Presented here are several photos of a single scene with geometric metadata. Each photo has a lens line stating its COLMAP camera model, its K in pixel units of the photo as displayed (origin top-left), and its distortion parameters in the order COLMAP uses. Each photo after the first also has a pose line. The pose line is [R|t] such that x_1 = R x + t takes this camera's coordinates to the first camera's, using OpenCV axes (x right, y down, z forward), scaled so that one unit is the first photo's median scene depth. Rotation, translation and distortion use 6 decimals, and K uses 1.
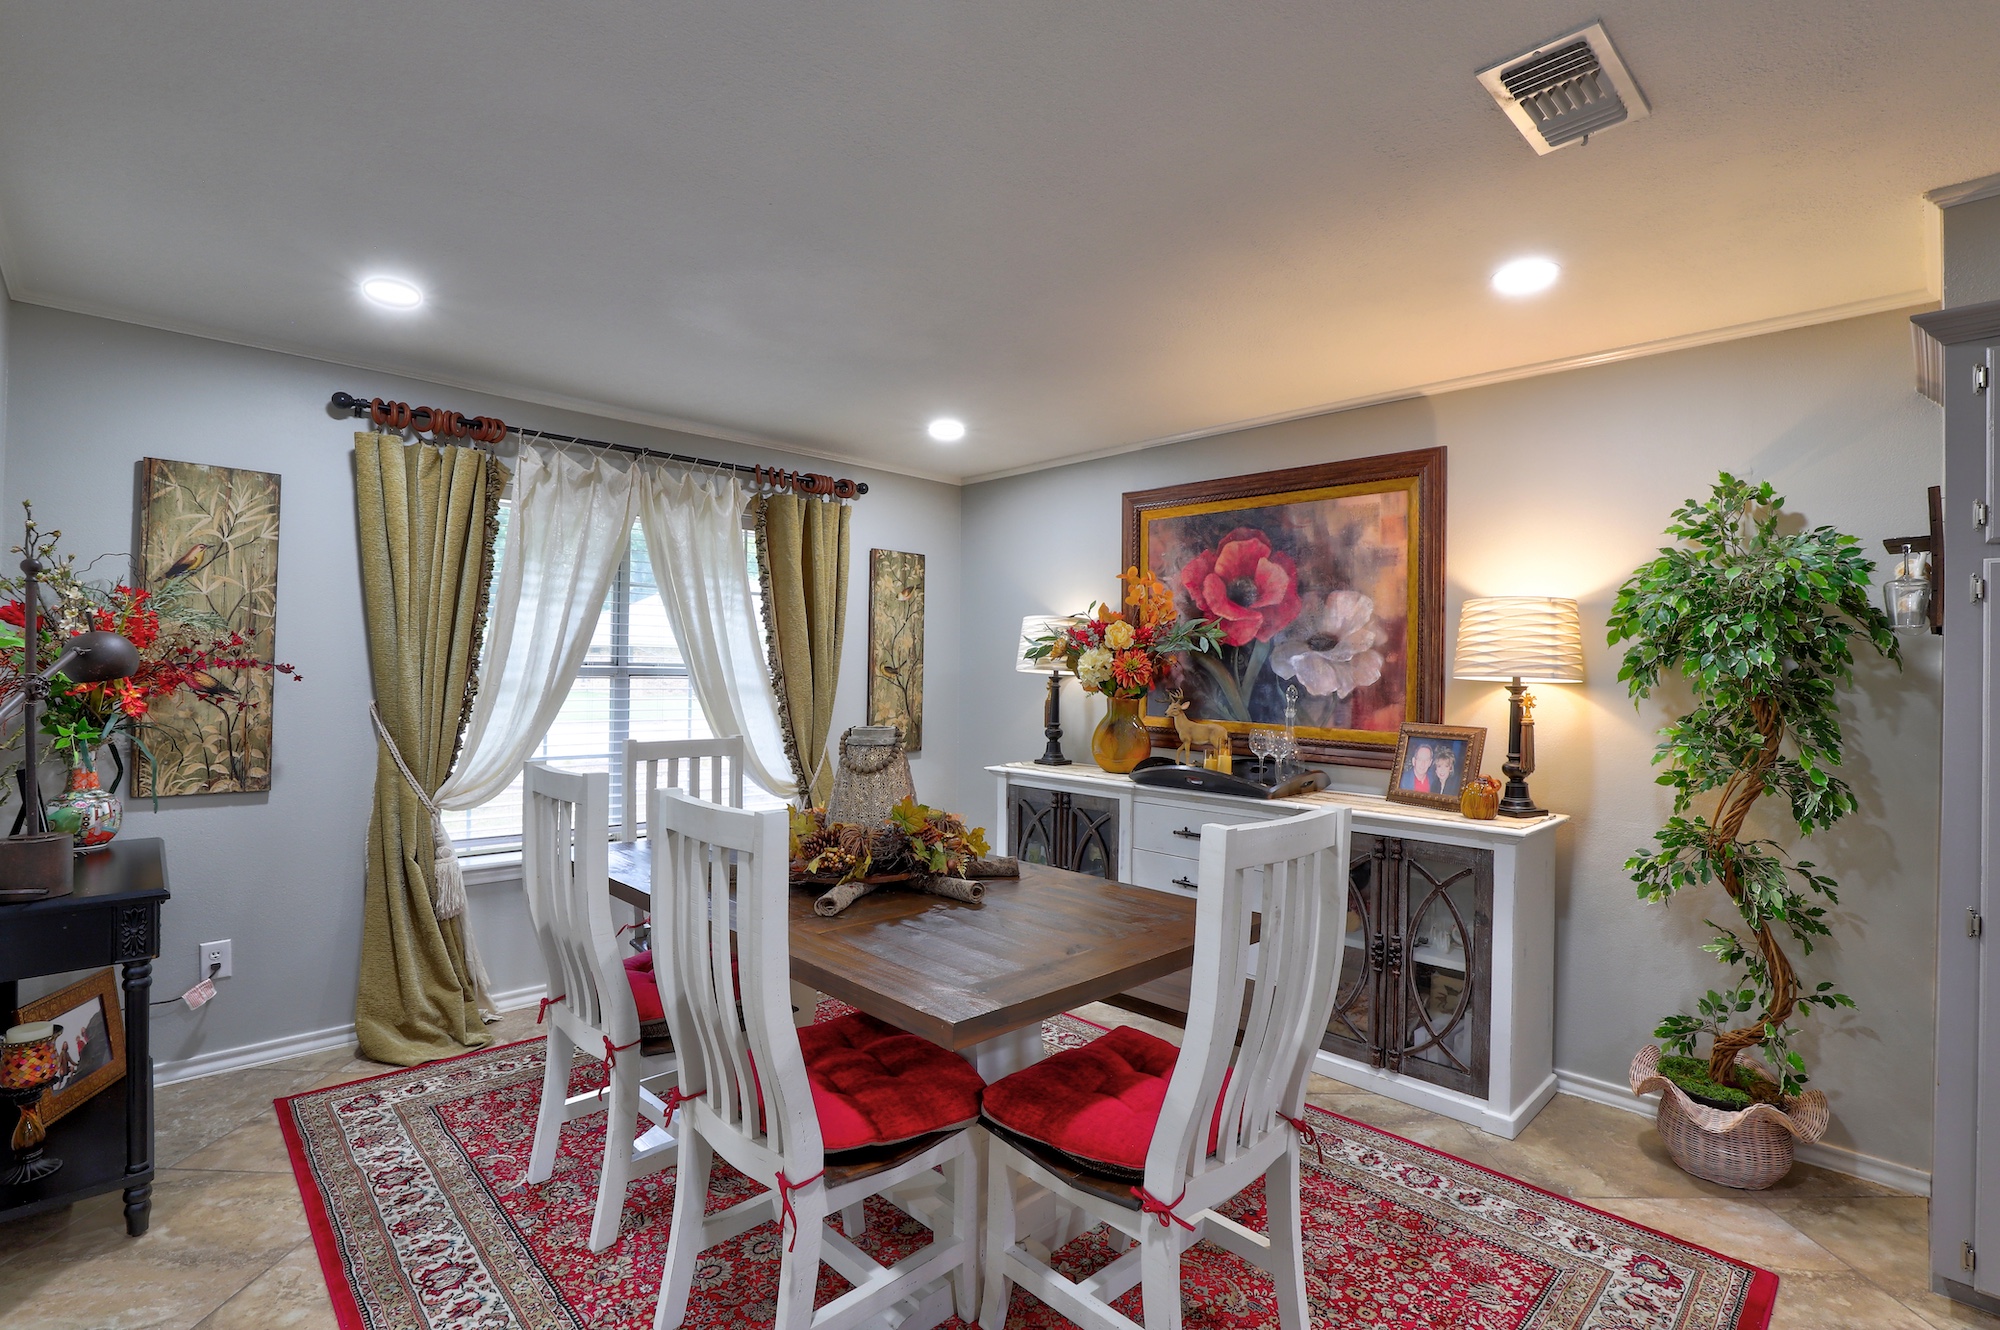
lens RADIAL K [[934.4, 0, 1013.6], [0, 934.4, 663.0], [0, 0, 1]] dist [-0.036566, 0.007128]
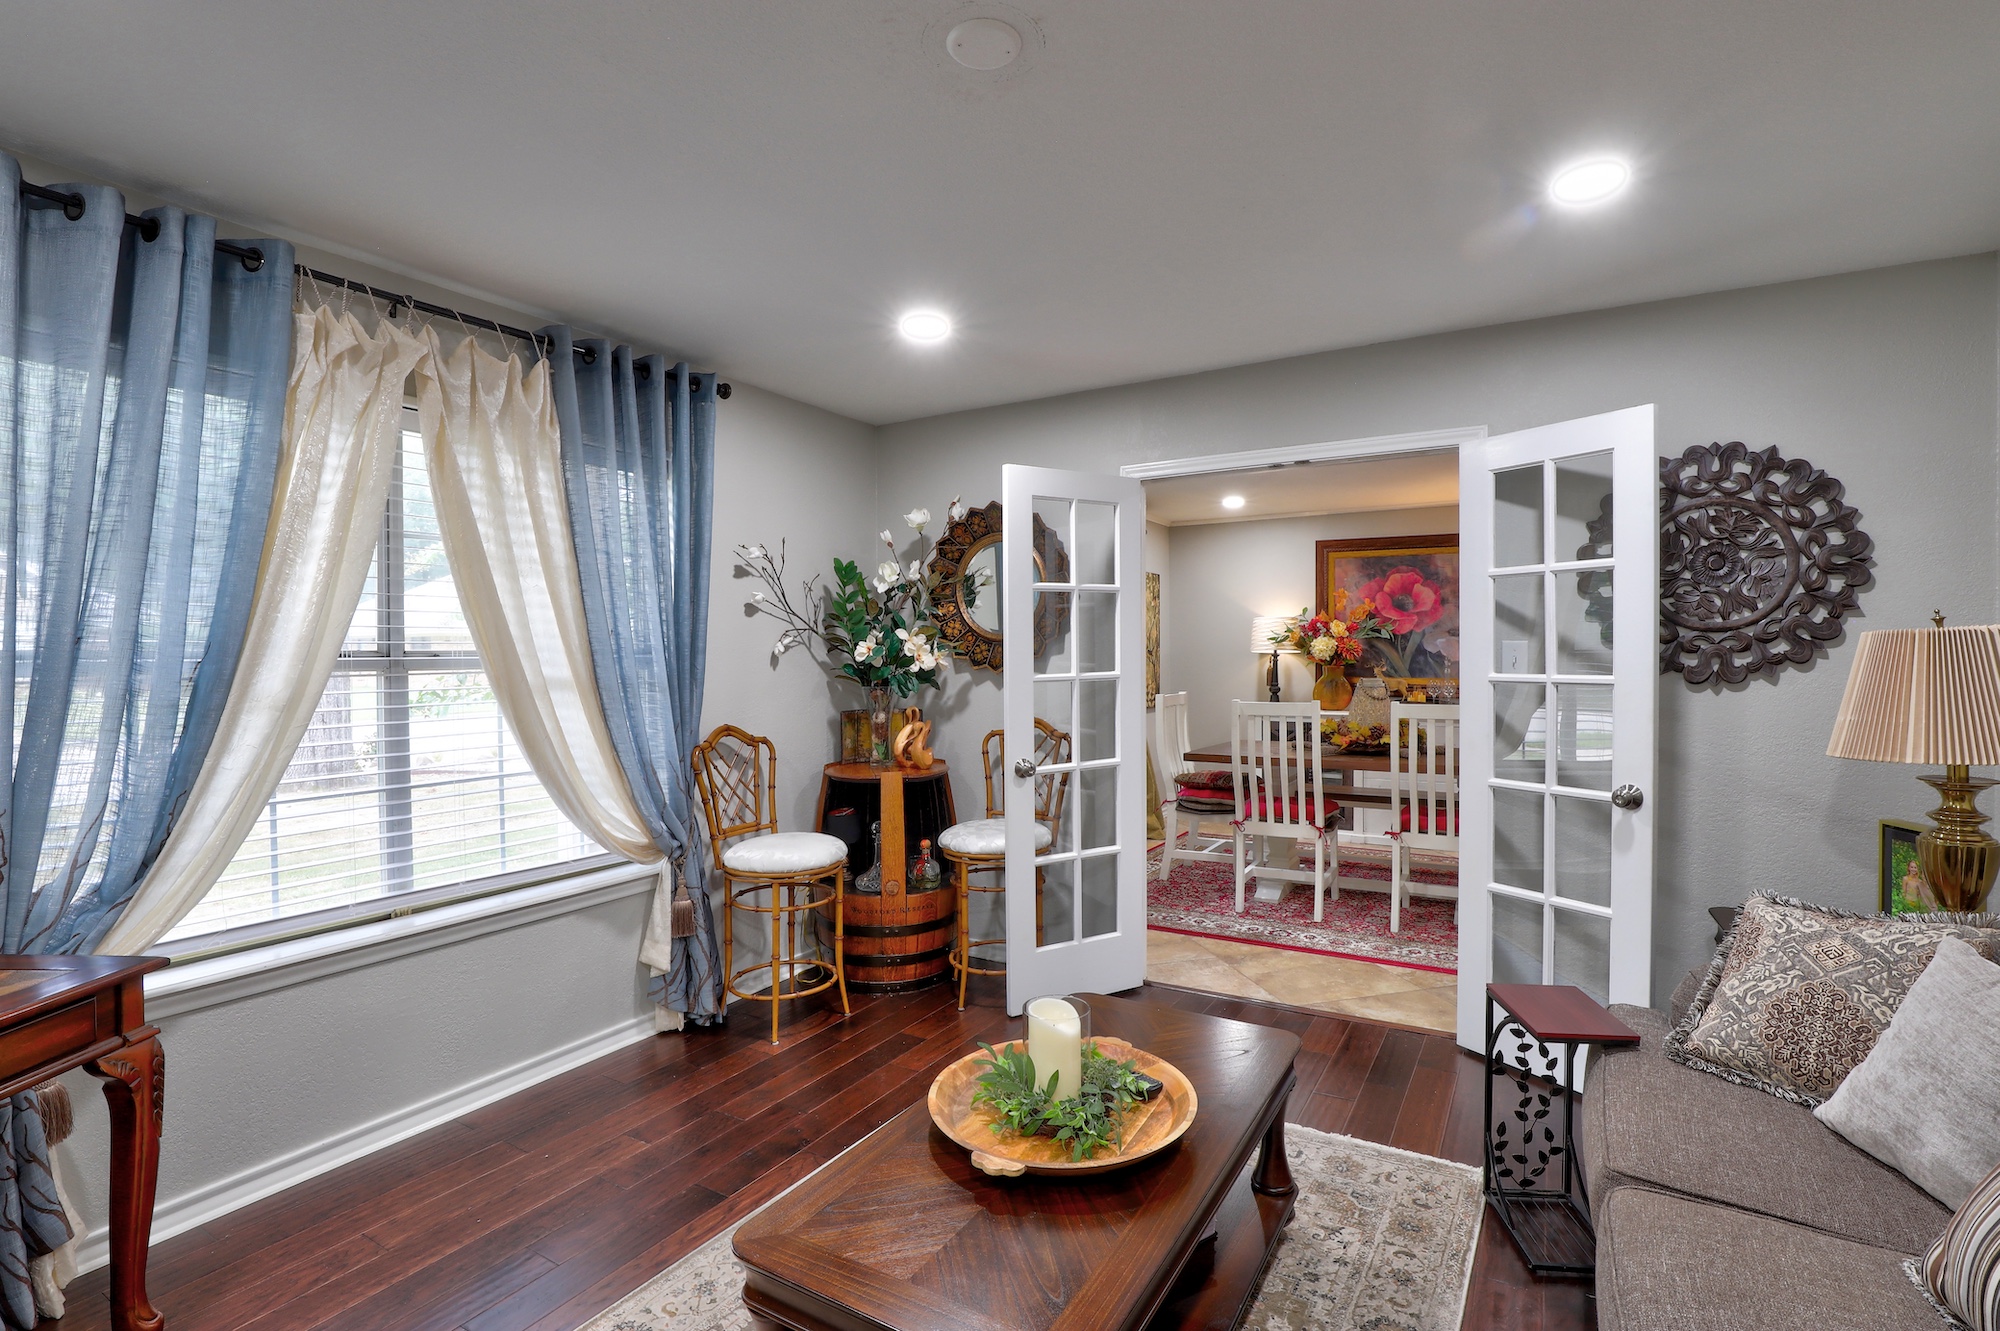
lens RADIAL K [[962.9, 0, 1000.0], [0, 962.9, 665.5], [0, 0, 1]] dist [-0.001896, -0.000070]
pose [[0.963066, -0.025674, 0.268039, -1.074407], [0.019764, 0.999499, 0.024722, -0.021177], [-0.268539, -0.018511, 0.963091, -0.588218]]
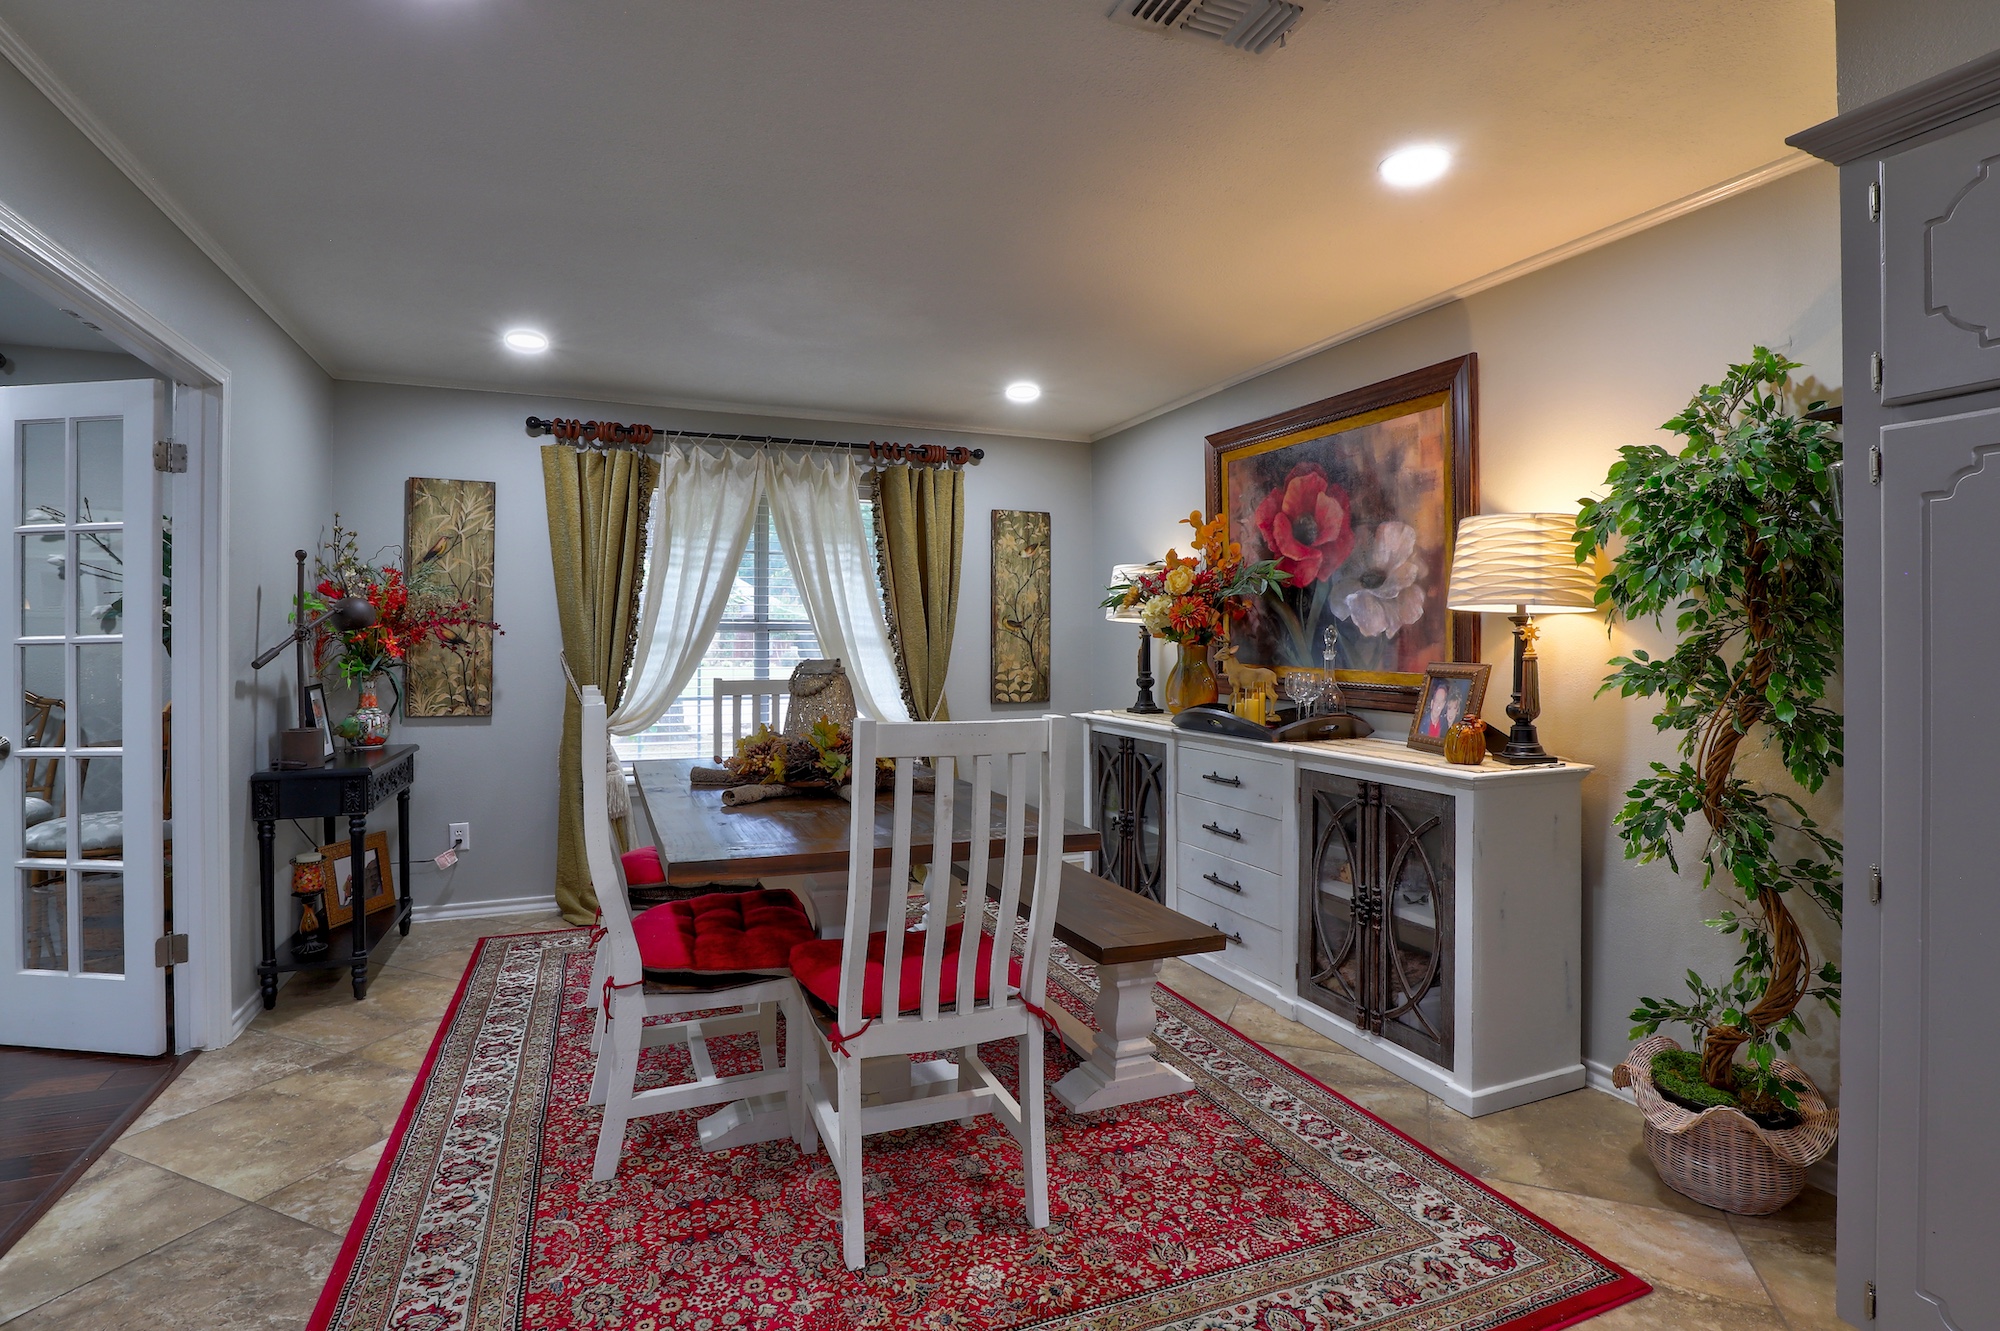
lens RADIAL K [[979.9, 0, 998.6], [0, 979.9, 637.8], [0, 0, 1]] dist [-0.030838, 0.001549]
pose [[0.923944, -0.015245, -0.382225, 0.375164], [0.016224, 0.999868, -0.000663, 0.032464], [0.382184, -0.005588, 0.924069, -0.039147]]
